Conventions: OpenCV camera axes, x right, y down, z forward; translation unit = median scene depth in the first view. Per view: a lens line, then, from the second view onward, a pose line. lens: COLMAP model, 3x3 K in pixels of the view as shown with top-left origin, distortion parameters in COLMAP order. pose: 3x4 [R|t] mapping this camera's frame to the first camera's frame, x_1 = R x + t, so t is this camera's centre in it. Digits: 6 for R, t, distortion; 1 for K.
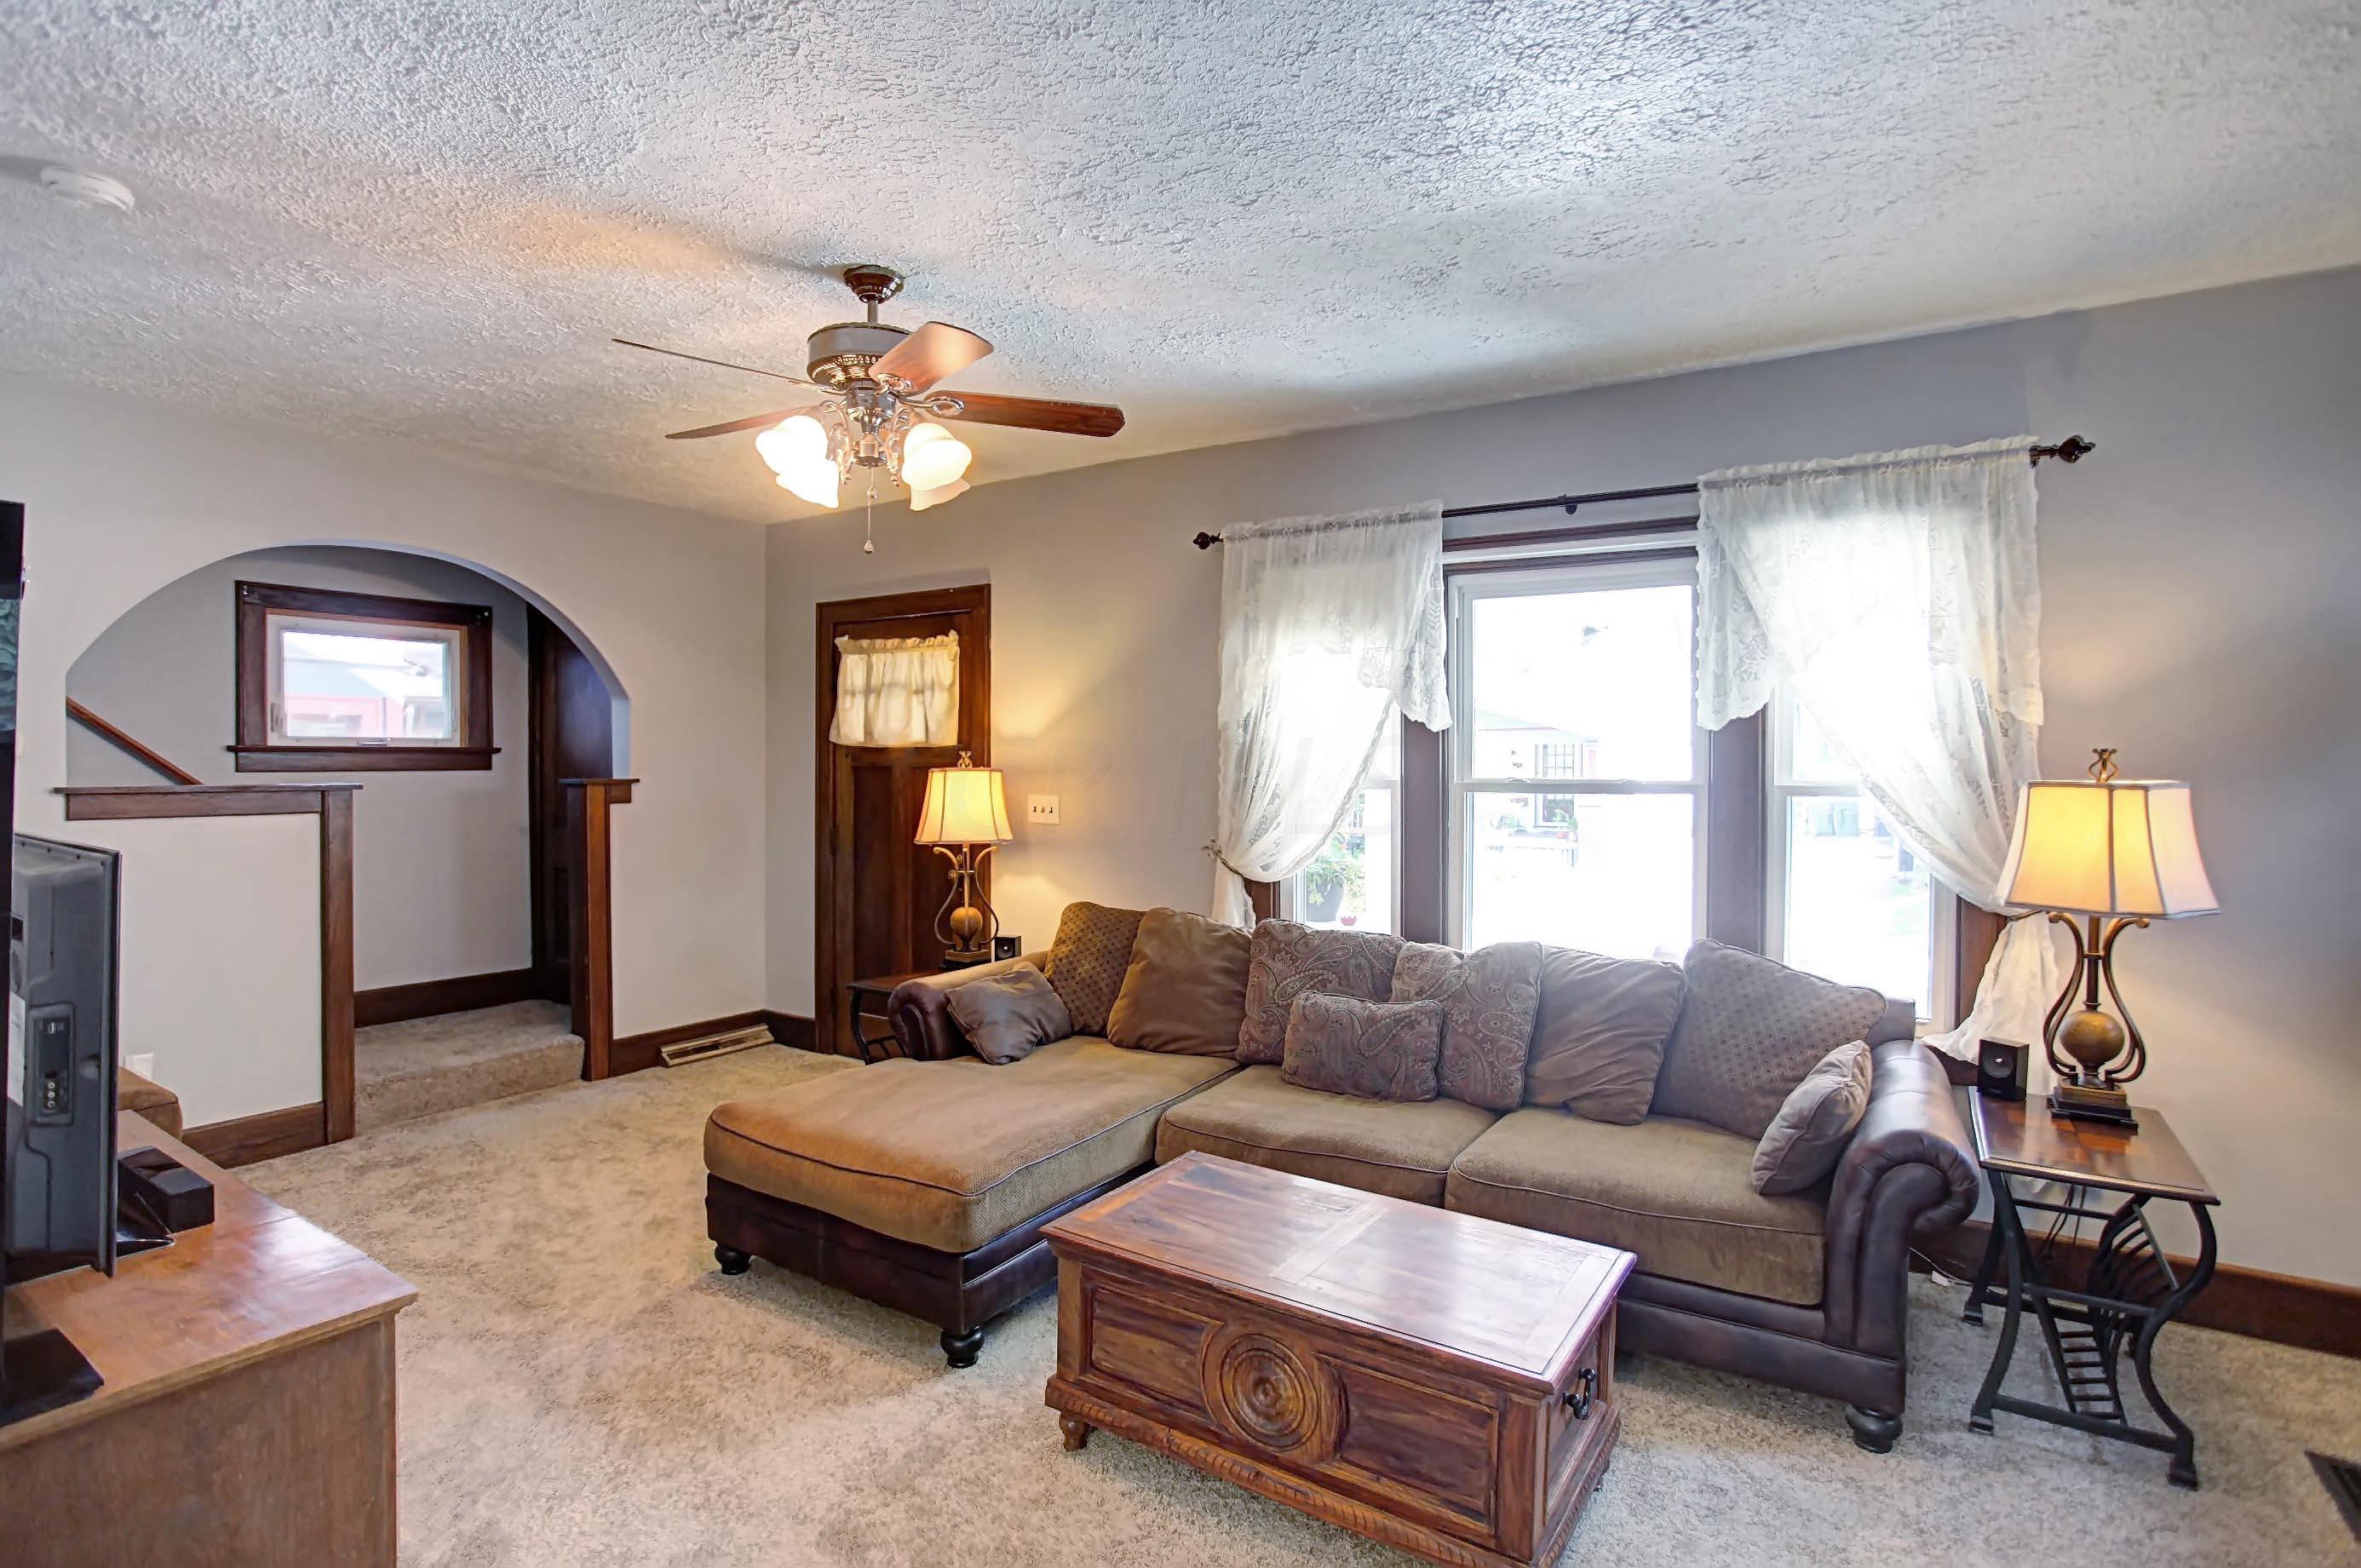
lens RADIAL K [[1177.7, 0, 1185.5], [0, 1177.7, 774.6], [0, 0, 1]] dist [-0.062018, 0.021921]
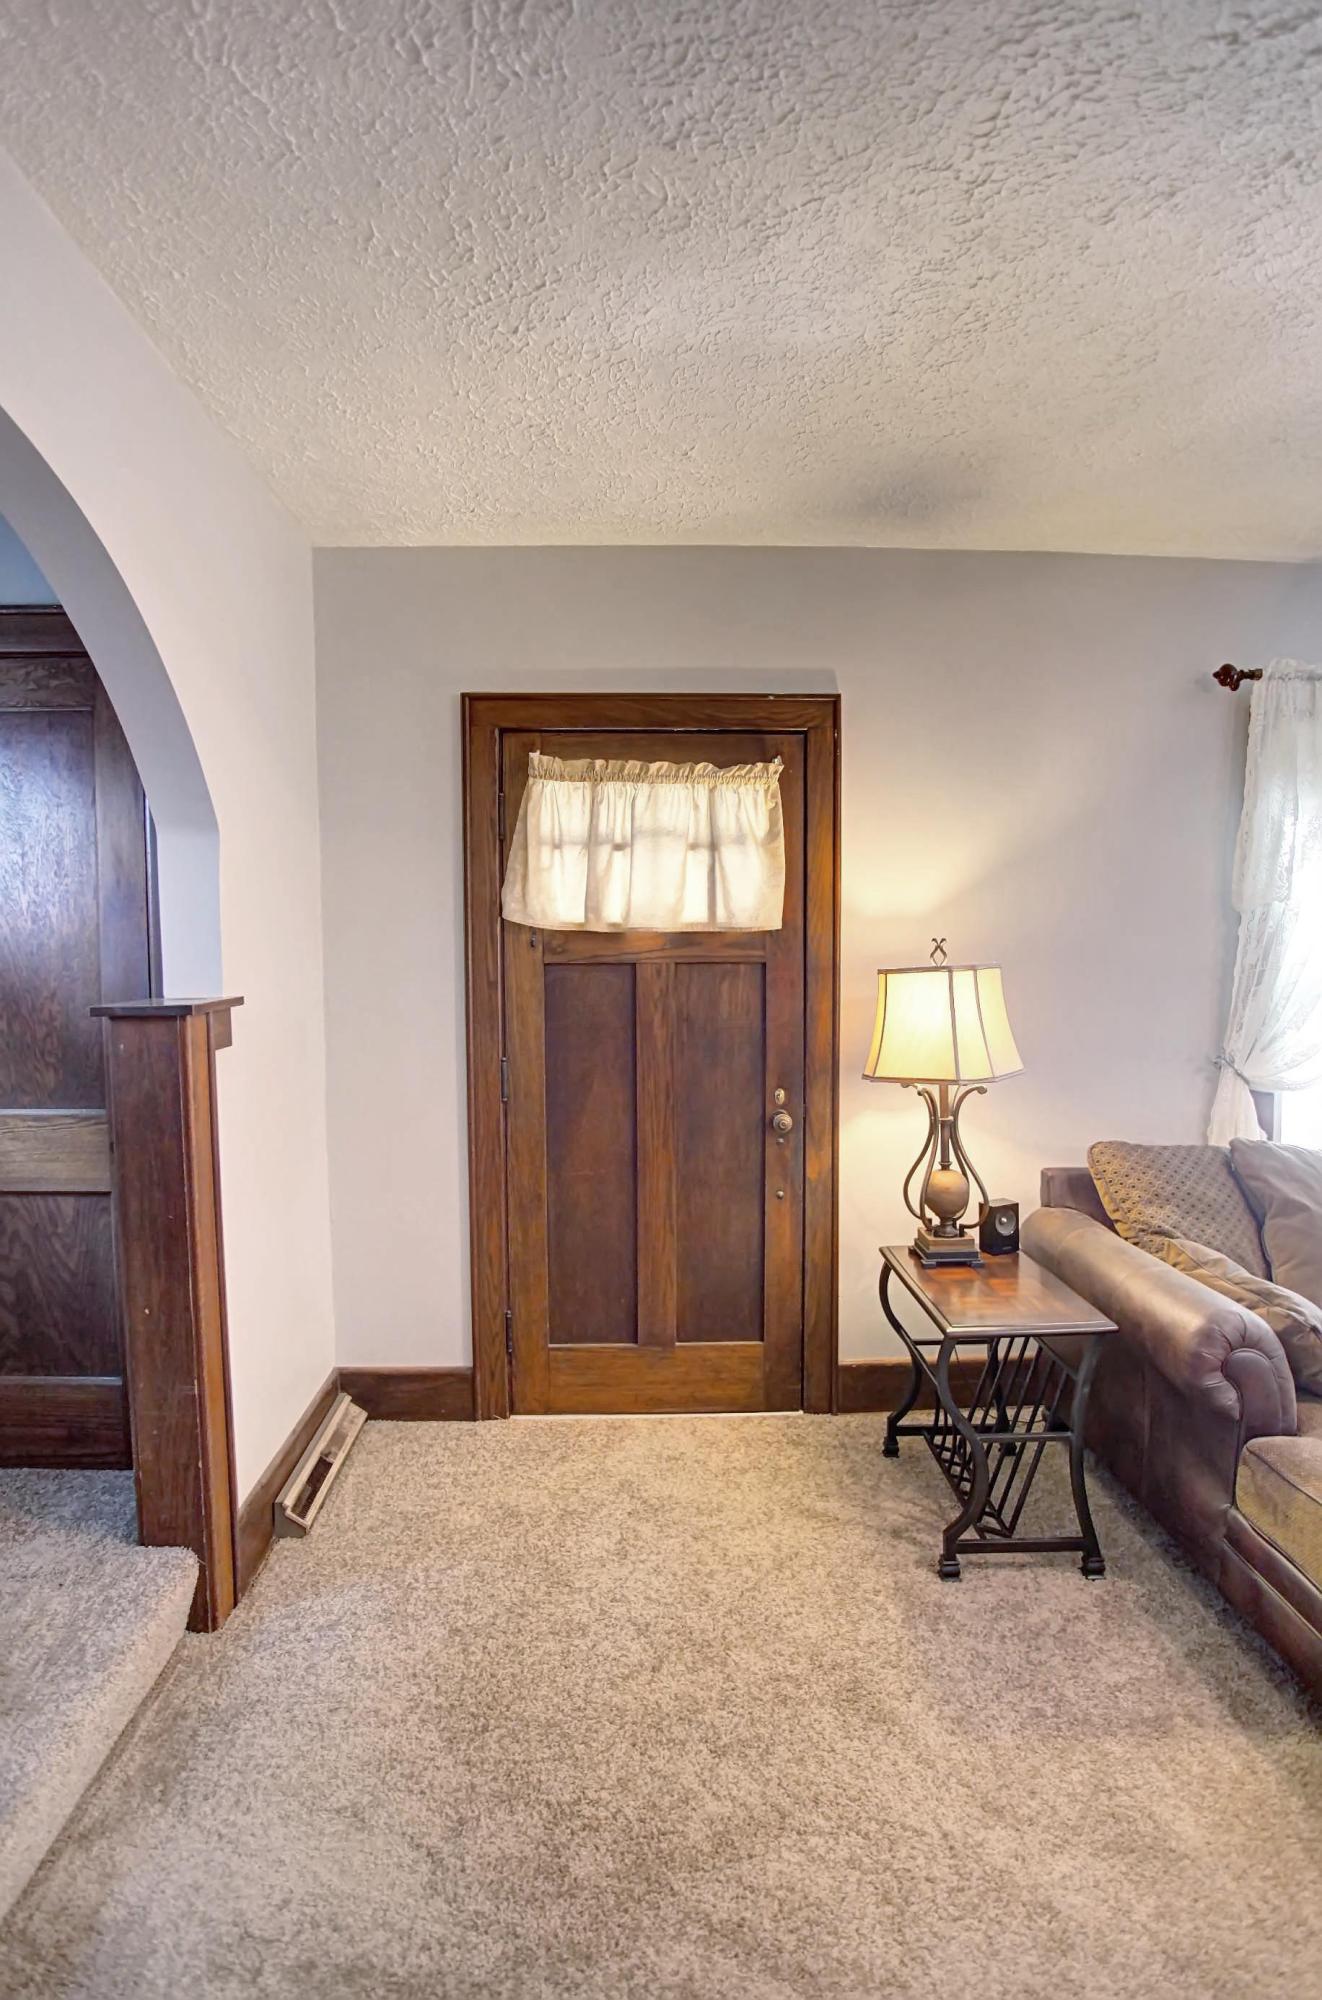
lens RADIAL K [[997.7, 0, 662.8], [0, 997.7, 1009.8], [0, 0, 1]] dist [-0.062018, 0.021921]
pose [[0.816447, -0.037904, 0.576175, -0.553427], [0.012540, 0.998772, 0.047935, -0.006127], [-0.577284, -0.031911, 0.815919, 0.540102]]
